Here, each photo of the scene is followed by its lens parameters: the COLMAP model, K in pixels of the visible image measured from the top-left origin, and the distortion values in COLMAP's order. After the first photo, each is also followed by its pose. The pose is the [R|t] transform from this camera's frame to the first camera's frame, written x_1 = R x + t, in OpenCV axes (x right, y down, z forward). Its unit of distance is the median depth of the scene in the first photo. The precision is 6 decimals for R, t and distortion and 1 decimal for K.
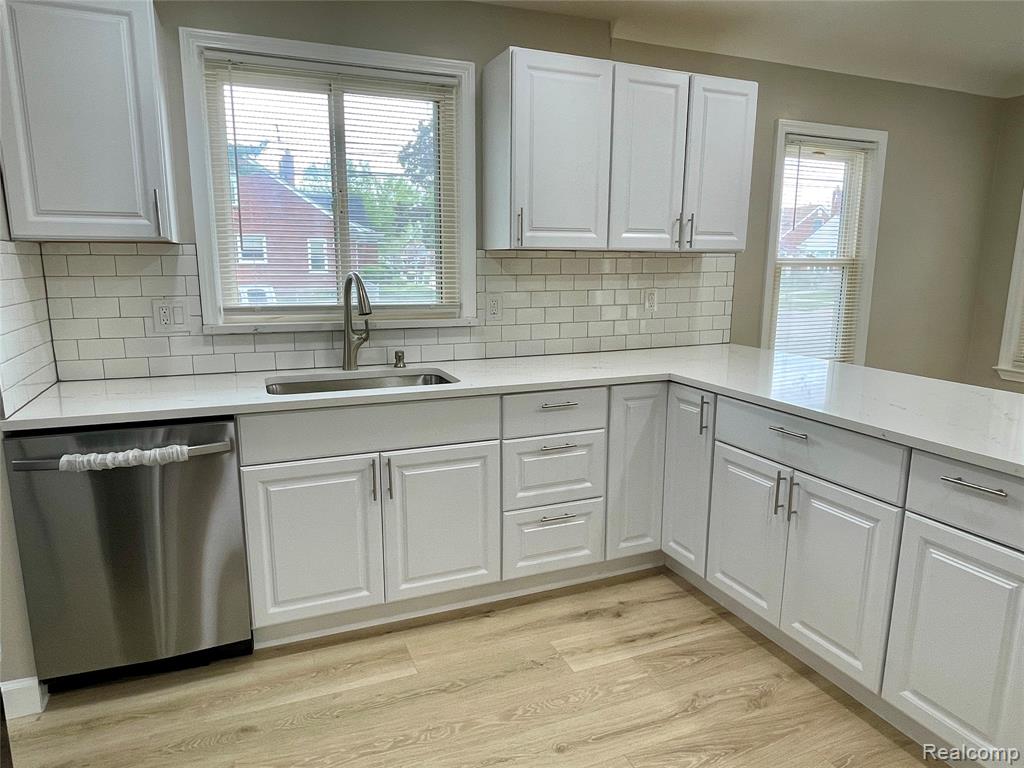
lens RADIAL K [[651.8, 0, 511.4], [0, 651.8, 388.0], [0, 0, 1]] dist [0.007980, -0.000641]
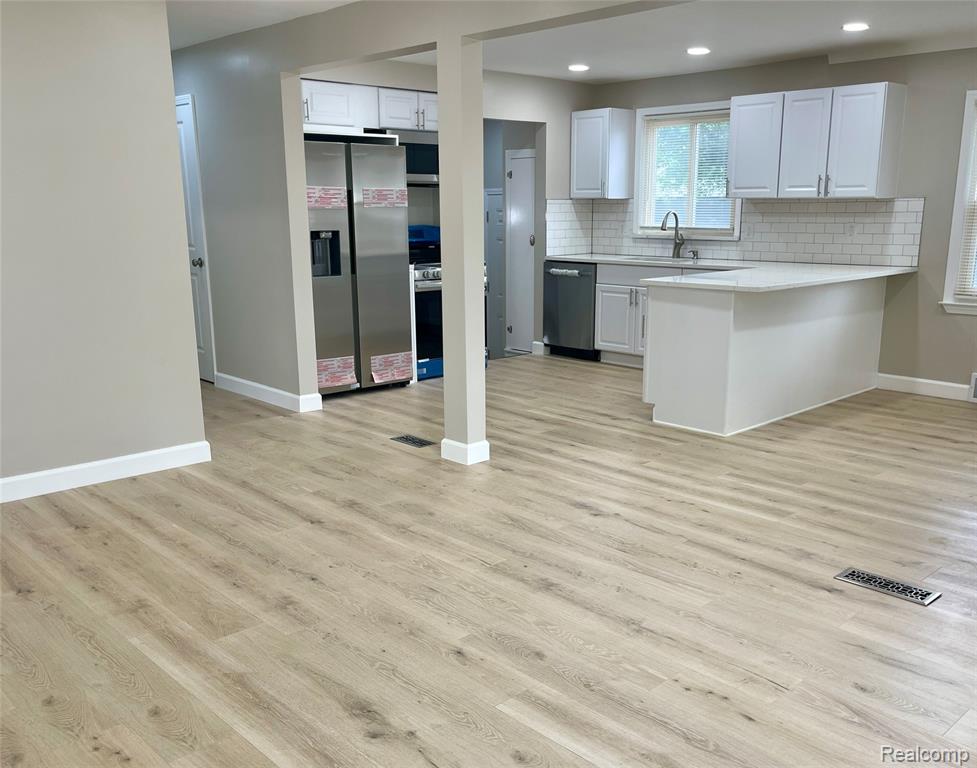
lens RADIAL K [[904.2, 0, 512.8], [0, 904.2, 429.8], [0, 0, 1]] dist [0.027281, 0.000000]
pose [[0.367200, 0.223388, -0.902919, 2.210663], [-0.171150, 0.970384, 0.170475, 0.095593], [0.914260, 0.091936, 0.394558, -0.547494]]
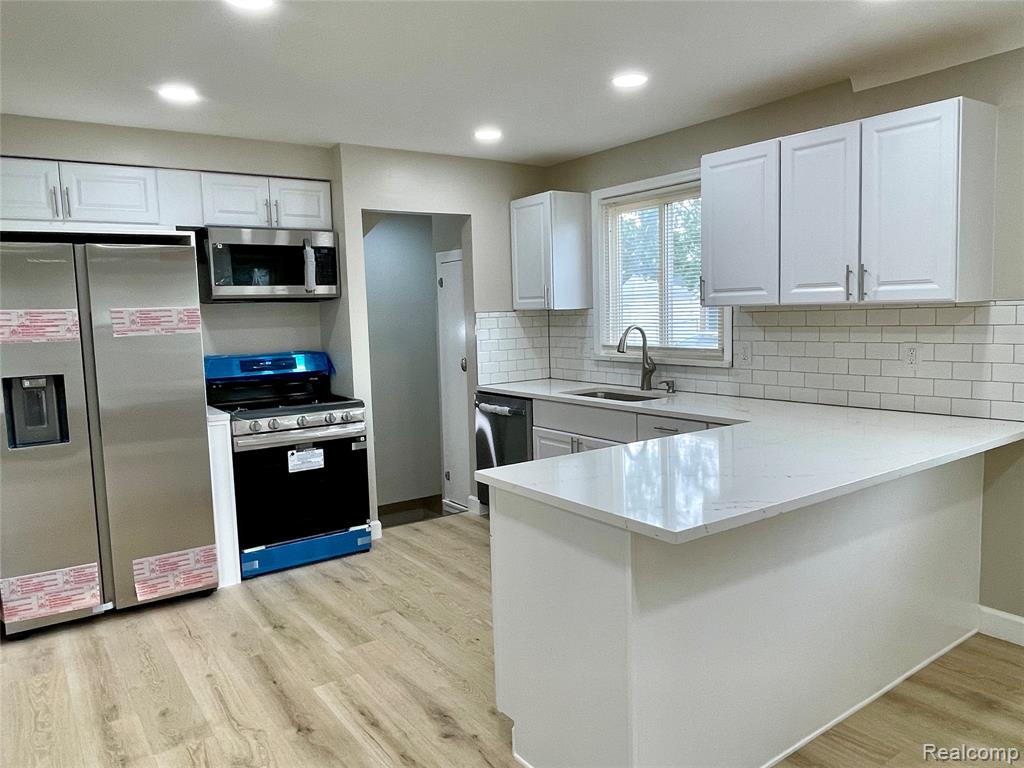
lens RADIAL K [[728.8, 0, 505.7], [0, 728.8, 387.3], [0, 0, 1]] dist [0.007623, -0.016775]
pose [[0.219169, 0.095618, -0.970990, 1.219687], [-0.151904, 0.986395, 0.062848, -0.085814], [0.963790, 0.133723, 0.230712, 0.307227]]
